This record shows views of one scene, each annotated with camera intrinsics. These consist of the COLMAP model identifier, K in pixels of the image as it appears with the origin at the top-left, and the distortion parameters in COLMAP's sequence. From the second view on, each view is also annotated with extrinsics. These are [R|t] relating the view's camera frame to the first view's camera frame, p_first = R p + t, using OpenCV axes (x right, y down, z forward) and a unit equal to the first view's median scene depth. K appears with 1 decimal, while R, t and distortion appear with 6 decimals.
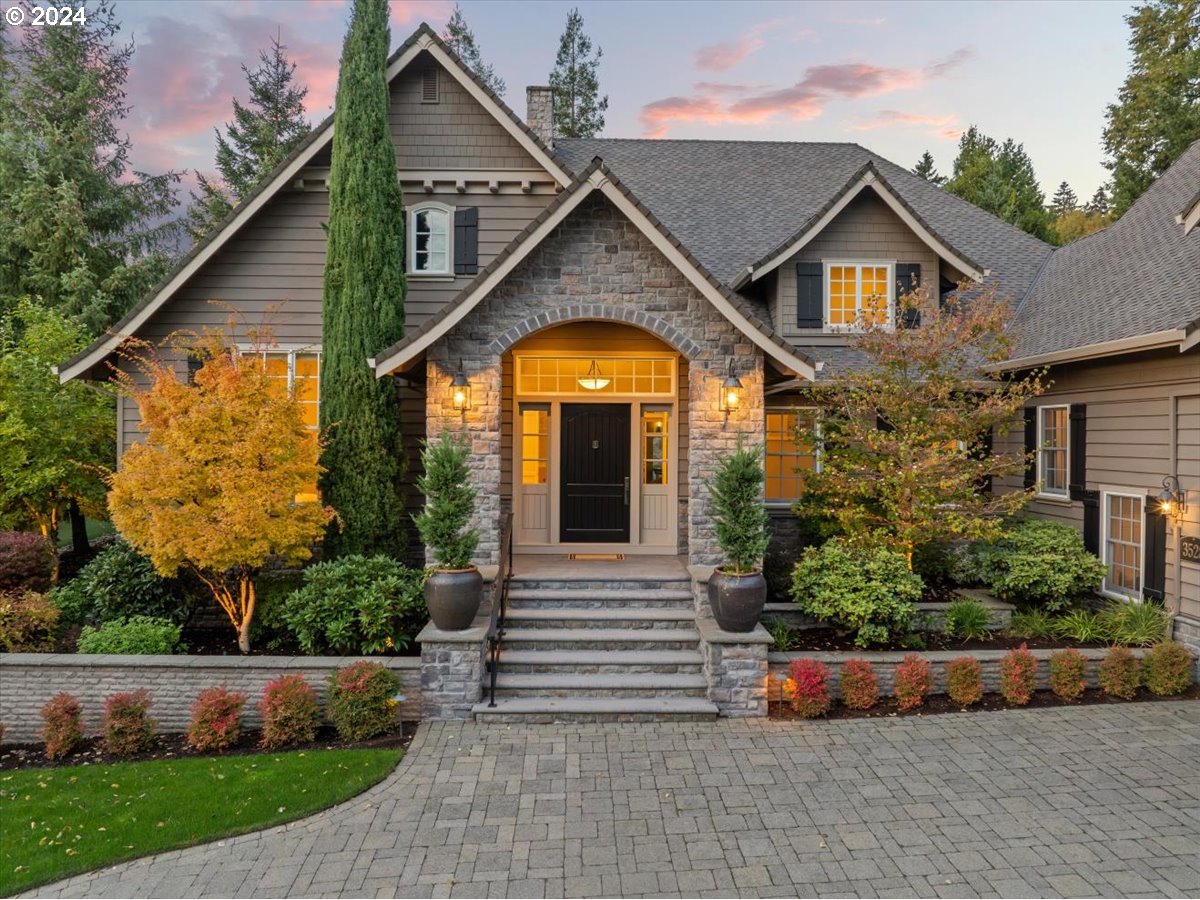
lens RADIAL K [[850.5, 0, 598.2], [0, 850.5, 430.6], [0, 0, 1]] dist [-0.012175, -0.004445]
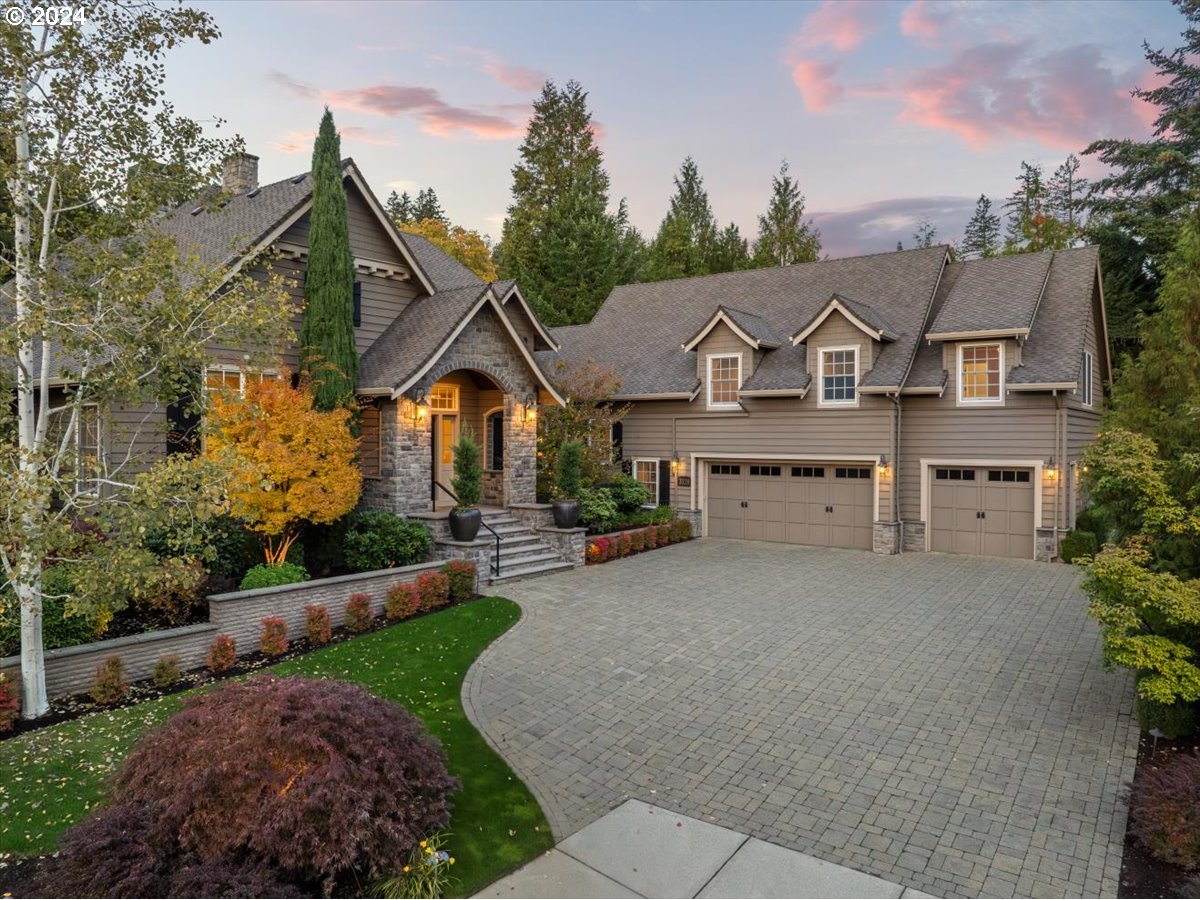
lens RADIAL K [[850.5, 0, 598.2], [0, 850.5, 430.6], [0, 0, 1]] dist [-0.012175, -0.004445]
pose [[0.624729, 0.002922, 0.780836, -1.220277], [-0.006390, 0.999979, 0.001371, -0.006844], [-0.780816, -0.005846, 0.624734, -0.308029]]
